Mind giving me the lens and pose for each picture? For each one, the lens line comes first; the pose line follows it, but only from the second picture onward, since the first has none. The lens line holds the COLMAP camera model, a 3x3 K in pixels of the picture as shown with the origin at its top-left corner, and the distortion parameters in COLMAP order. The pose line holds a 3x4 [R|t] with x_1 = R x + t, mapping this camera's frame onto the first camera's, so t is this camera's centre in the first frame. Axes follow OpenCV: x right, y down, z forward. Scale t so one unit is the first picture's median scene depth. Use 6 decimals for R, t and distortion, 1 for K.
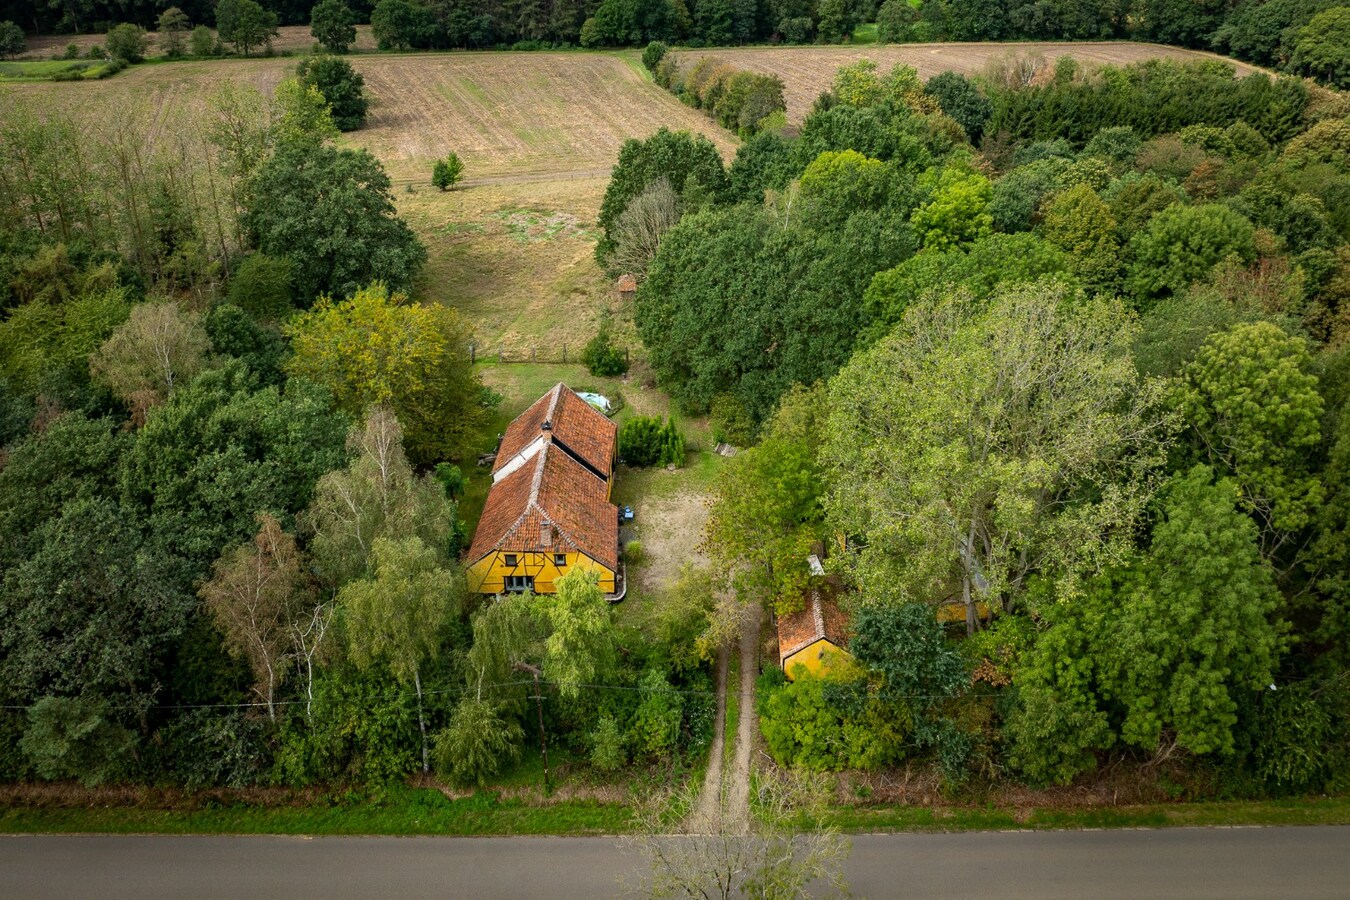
lens RADIAL K [[1096.0, 0, 682.4], [0, 1096.0, 334.5], [0, 0, 1]] dist [-0.033874, -0.001524]
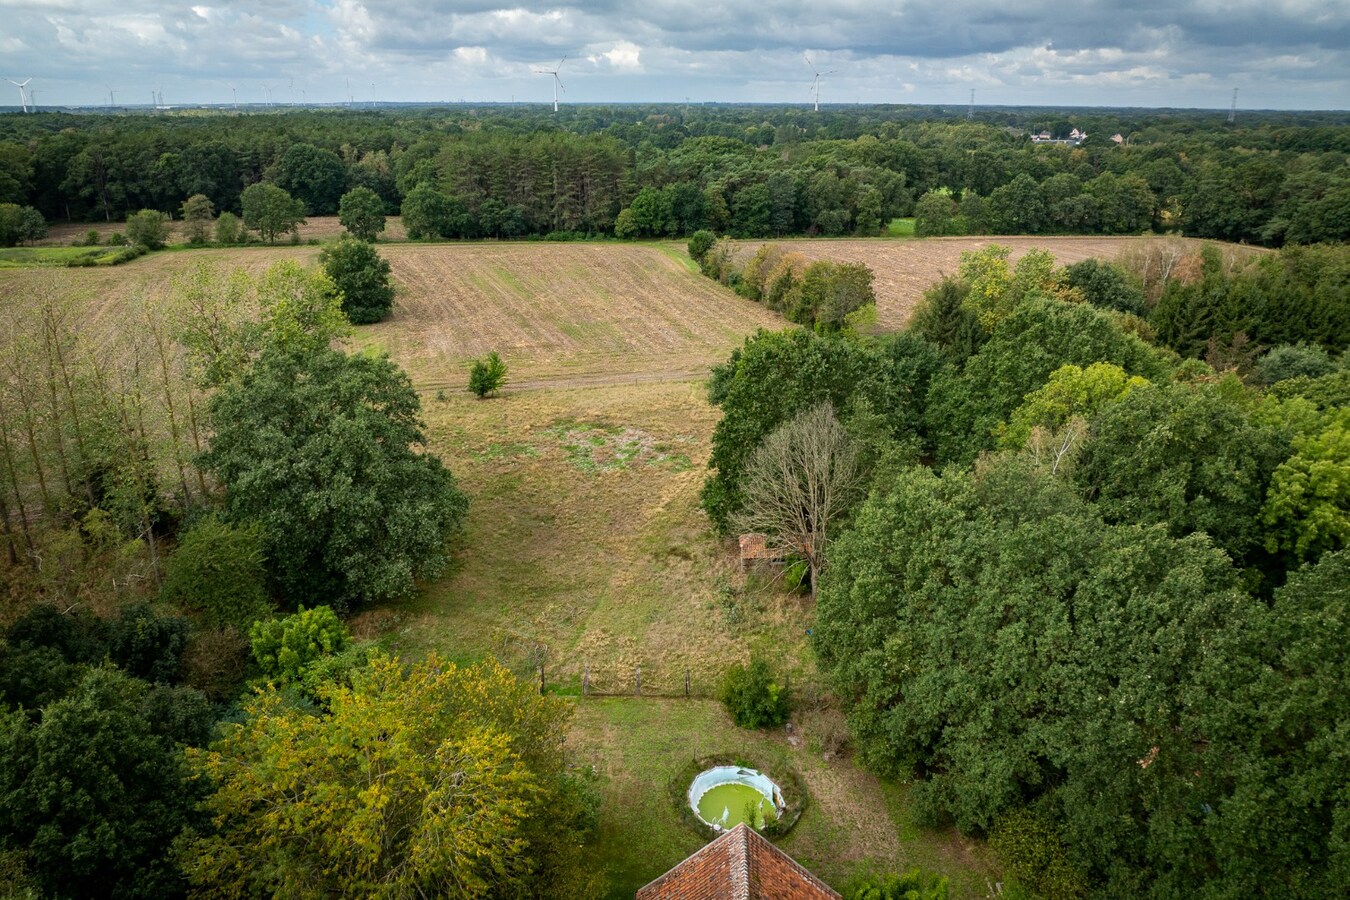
lens RADIAL K [[982.8, 0, 674.3], [0, 982.8, 390.0], [0, 0, 1]] dist [-0.032552, 0.000582]
pose [[0.999985, 0.005541, 0.000537, -0.076068], [-0.005446, 0.993701, -0.111929, -0.056945], [-0.001153, 0.111925, 0.993716, 0.272687]]
